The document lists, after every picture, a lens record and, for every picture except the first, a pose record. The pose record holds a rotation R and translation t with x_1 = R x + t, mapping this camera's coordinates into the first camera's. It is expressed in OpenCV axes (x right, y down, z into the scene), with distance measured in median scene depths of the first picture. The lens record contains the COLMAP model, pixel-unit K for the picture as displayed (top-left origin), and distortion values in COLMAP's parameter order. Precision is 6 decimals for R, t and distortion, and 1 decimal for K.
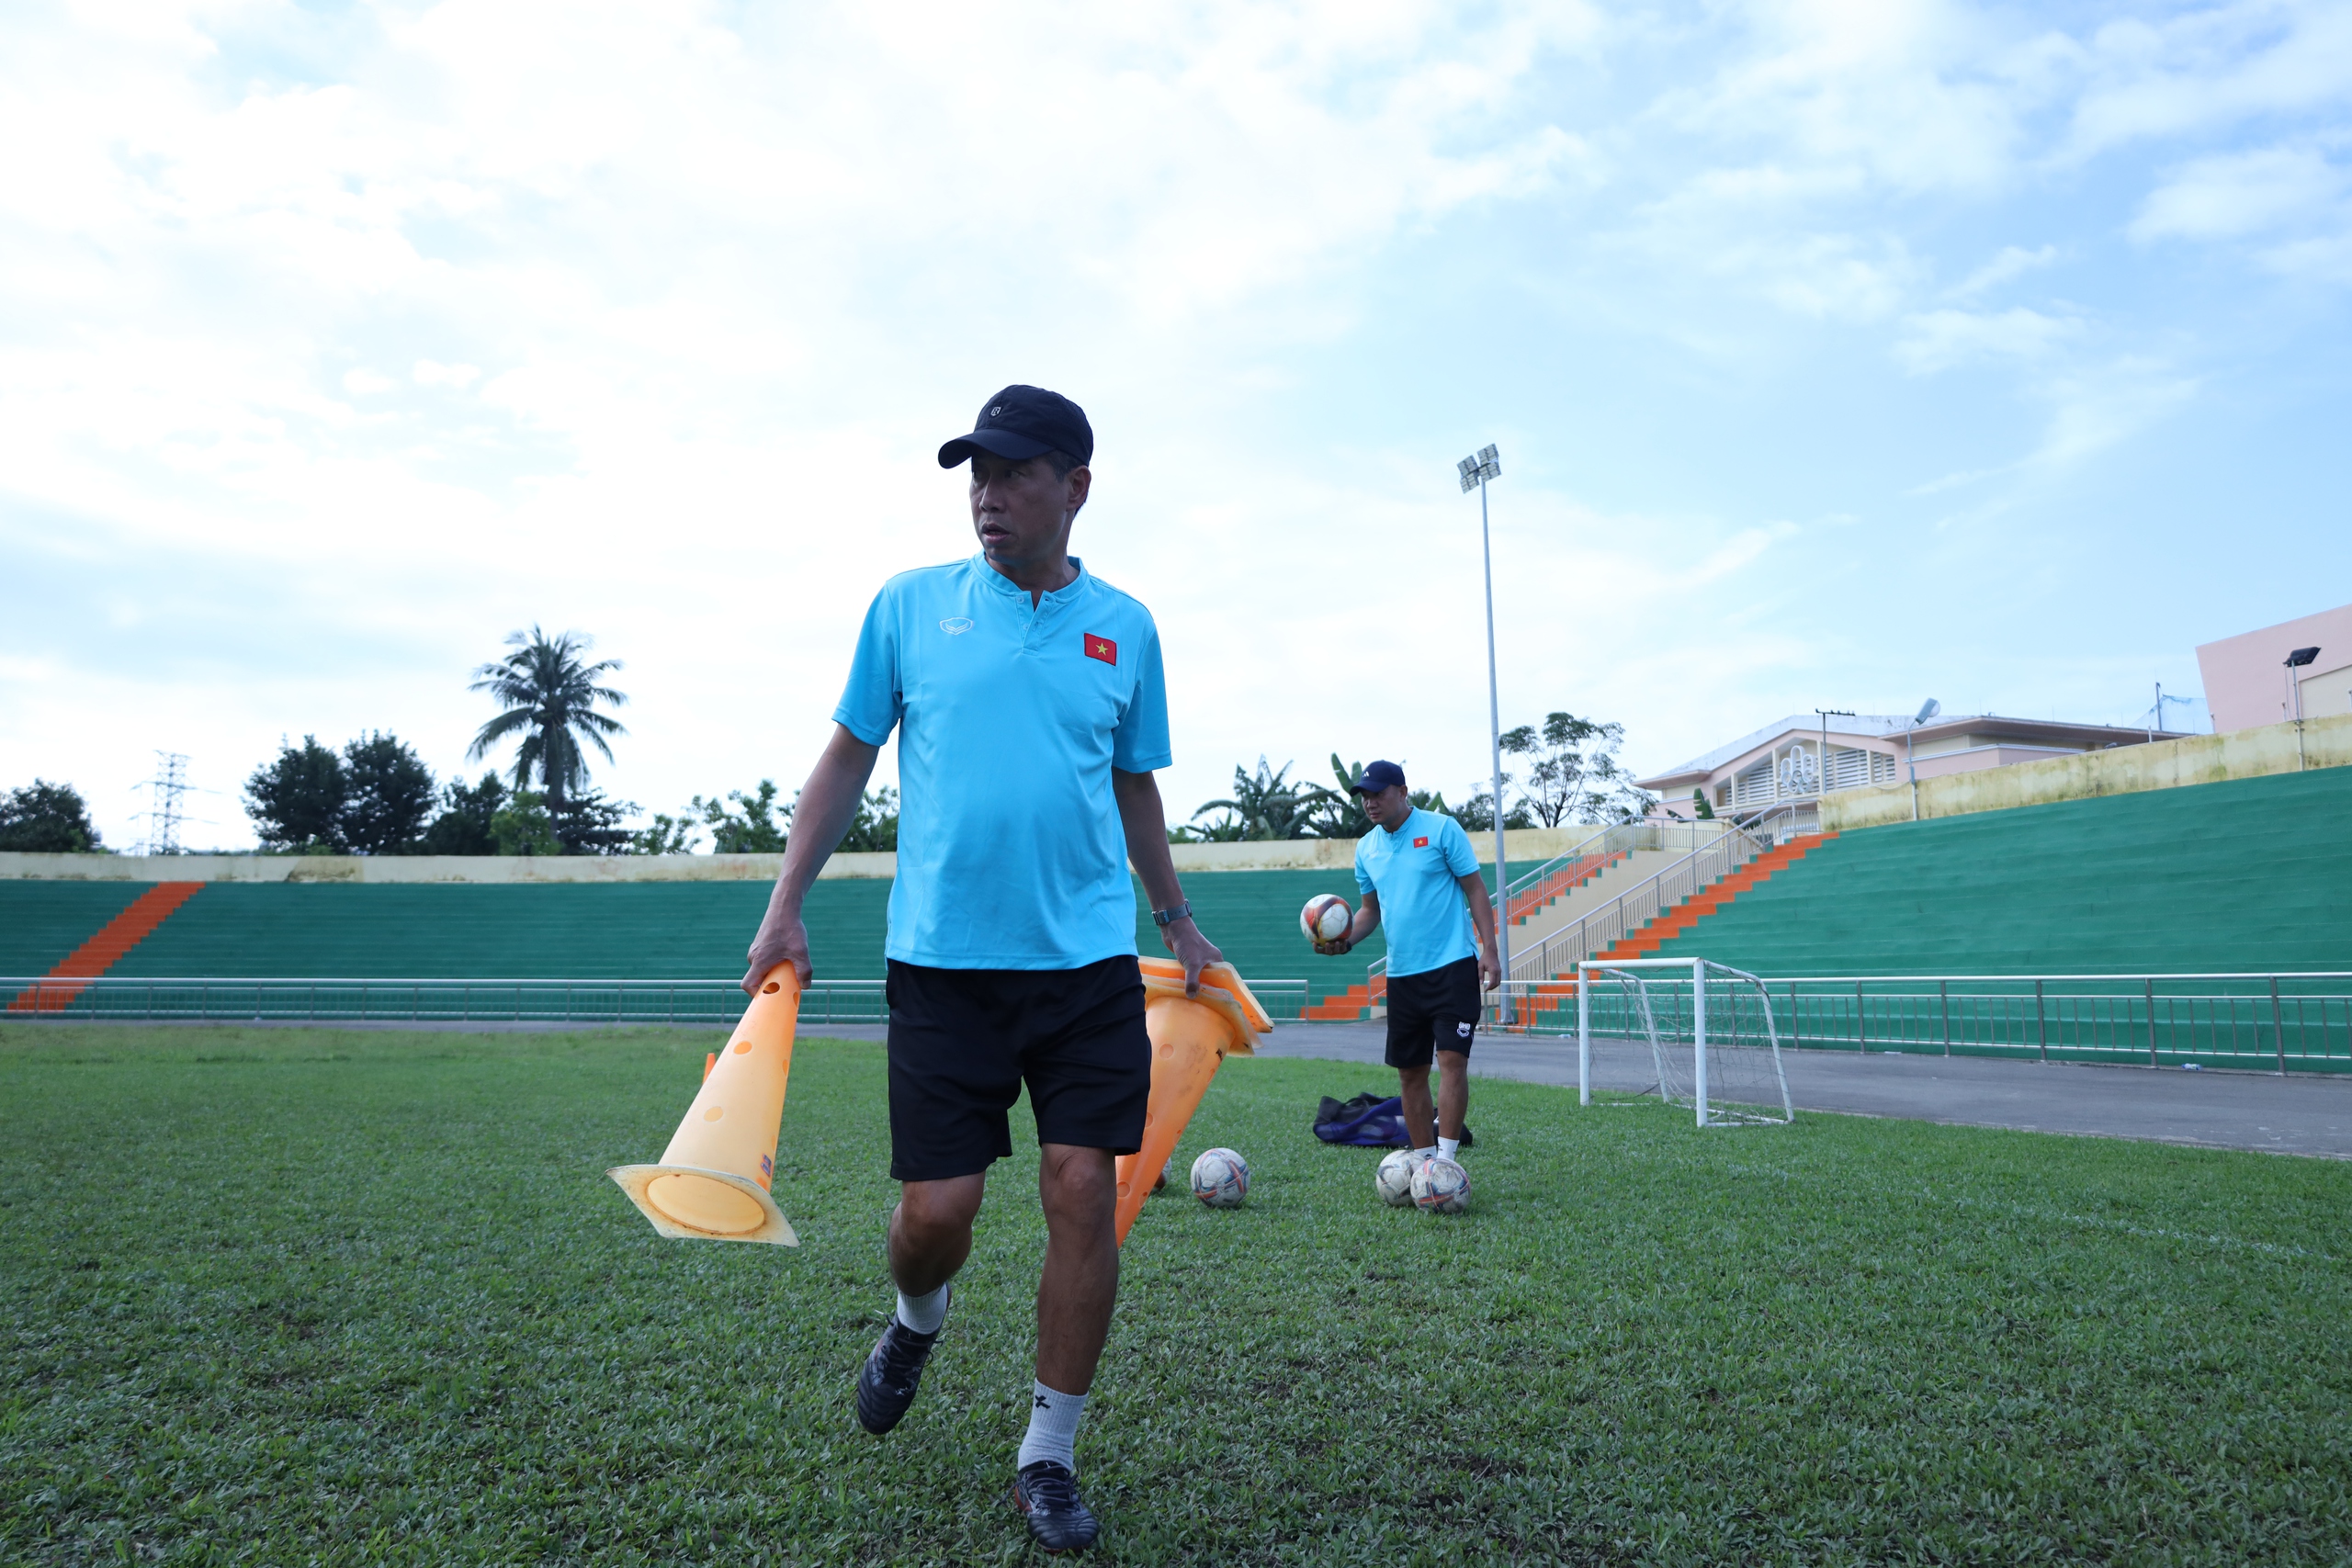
lens RADIAL K [[1534.5, 0, 1187.3], [0, 1534.5, 816.0], [0, 0, 1]] dist [-0.034854, 0.002279]
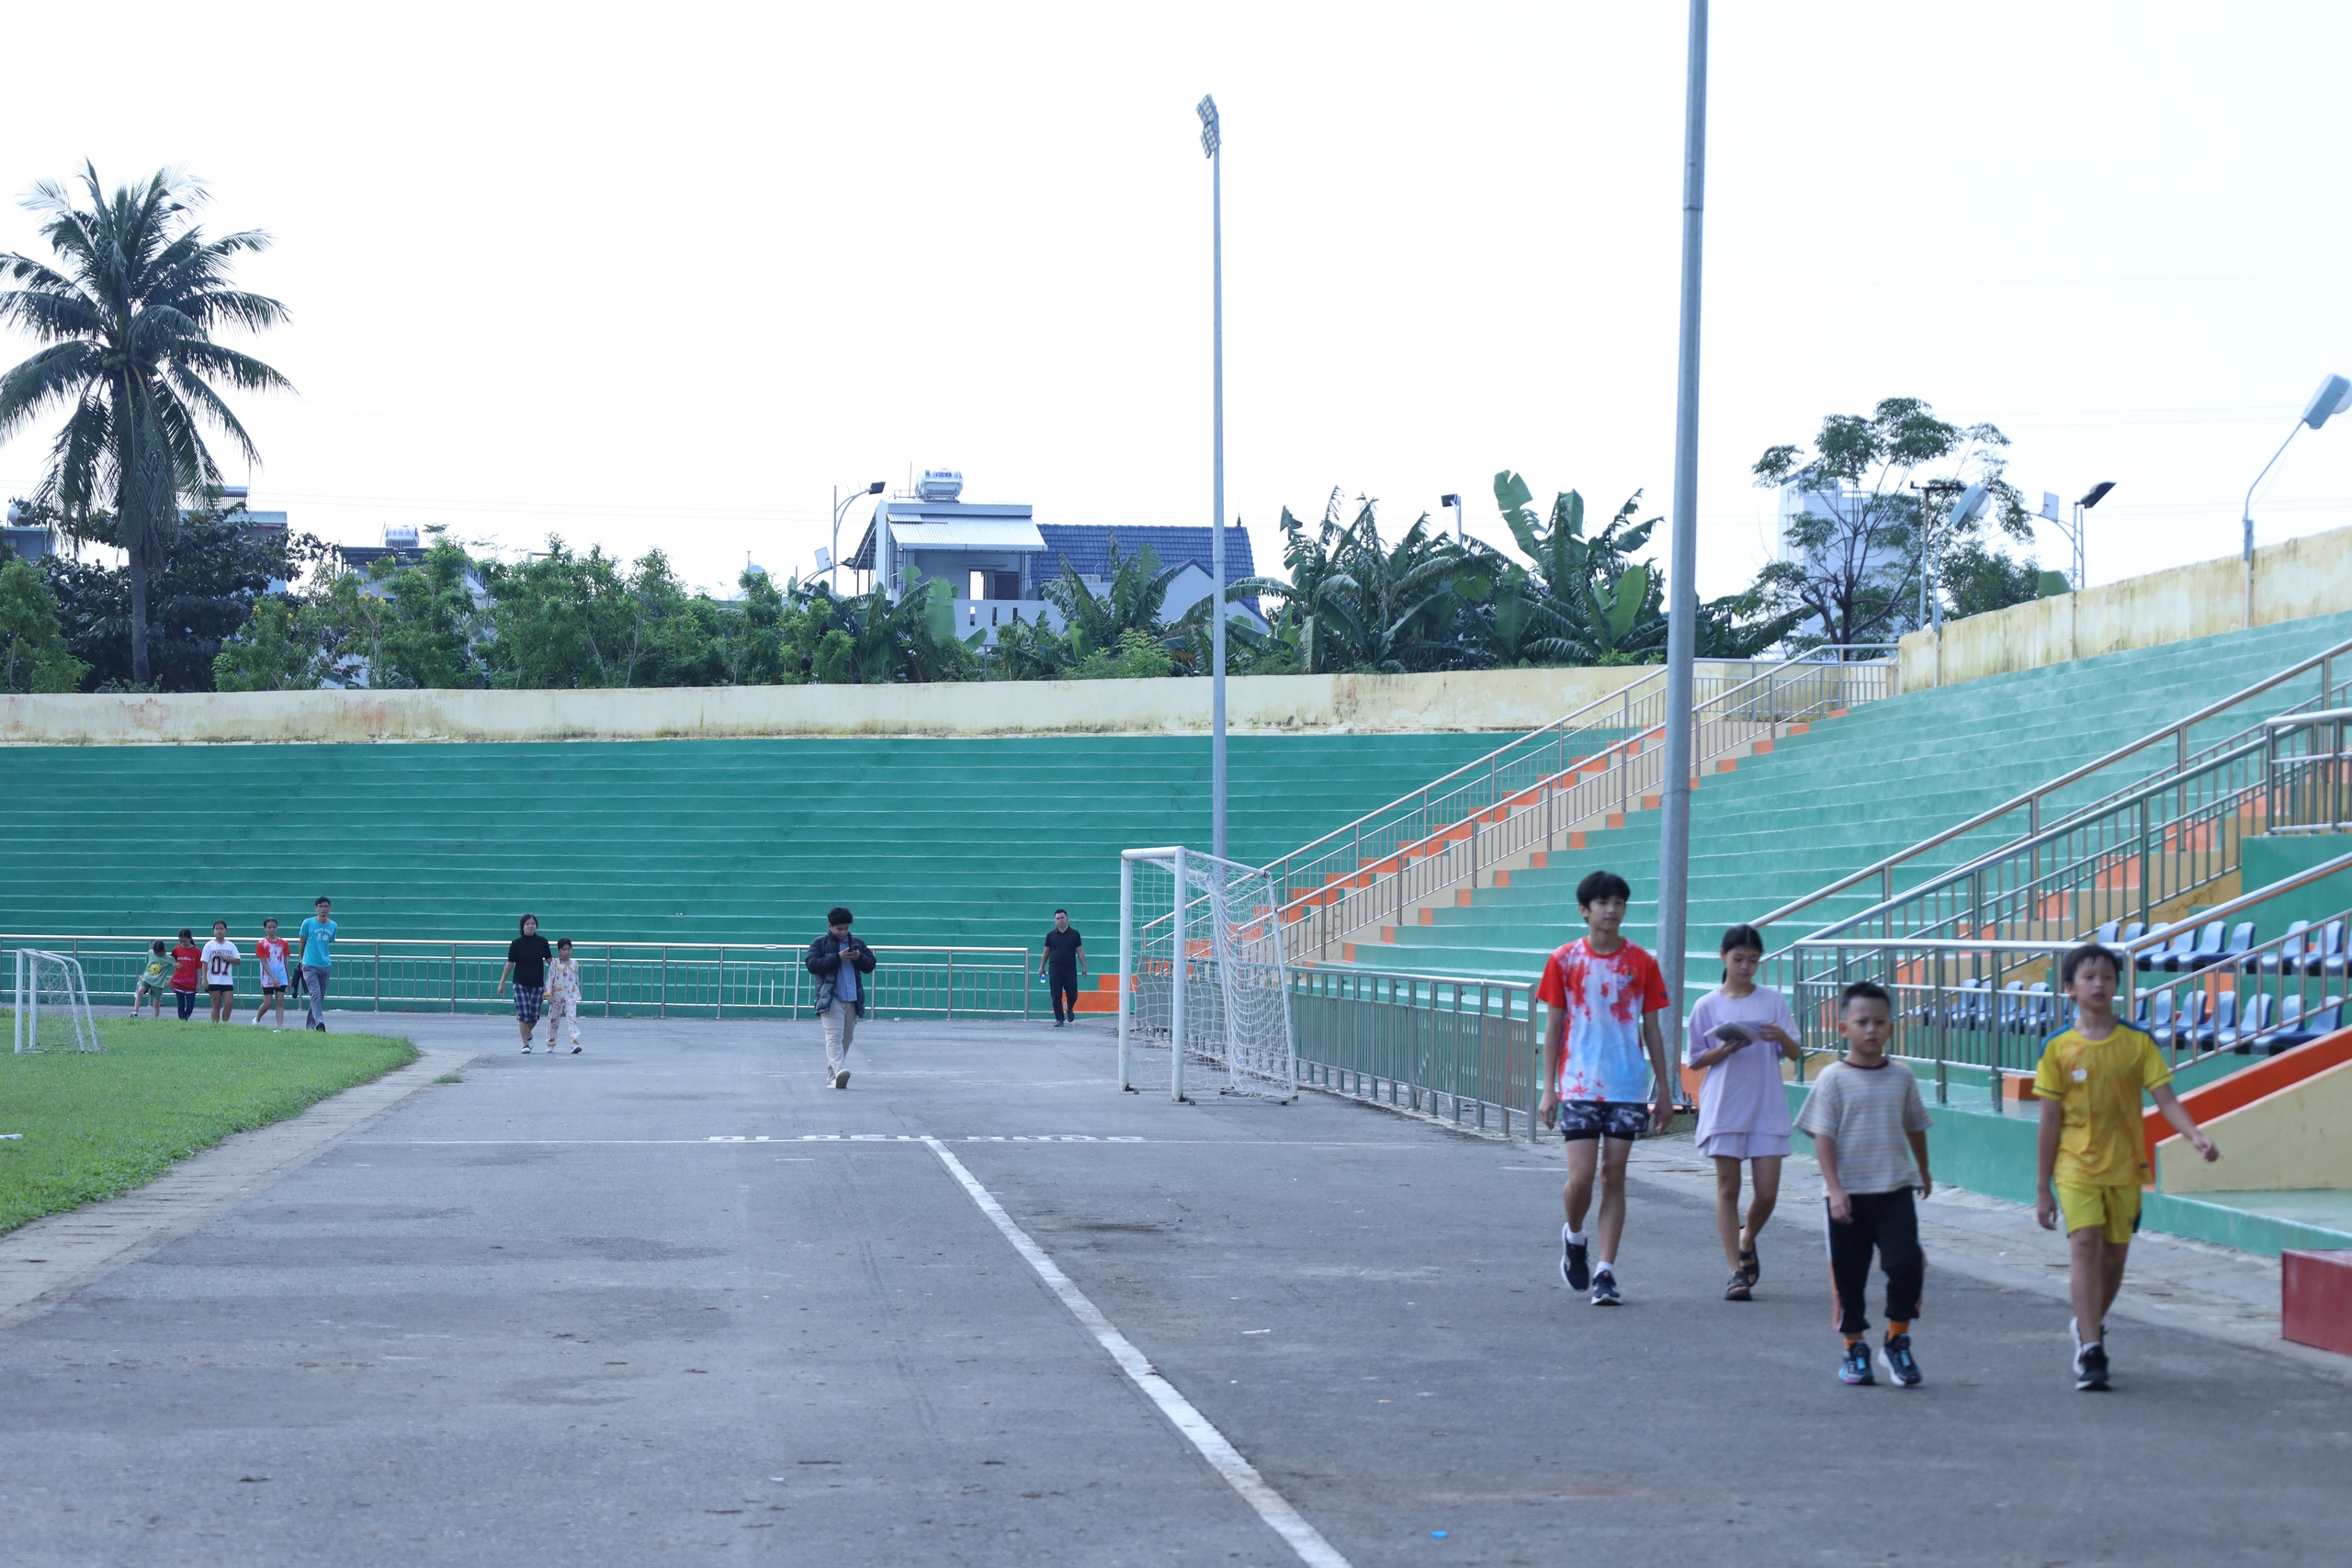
lens RADIAL K [[6236.0, 0, 1176.0], [0, 6236.0, 784.0], [0, 0, 1]] dist [0.034102, 0.767197]
pose [[0.945555, 0.003561, -0.325442, 0.507152], [0.024711, 0.996268, 0.082696, -0.086744], [0.324522, -0.086235, 0.941939, -0.702449]]
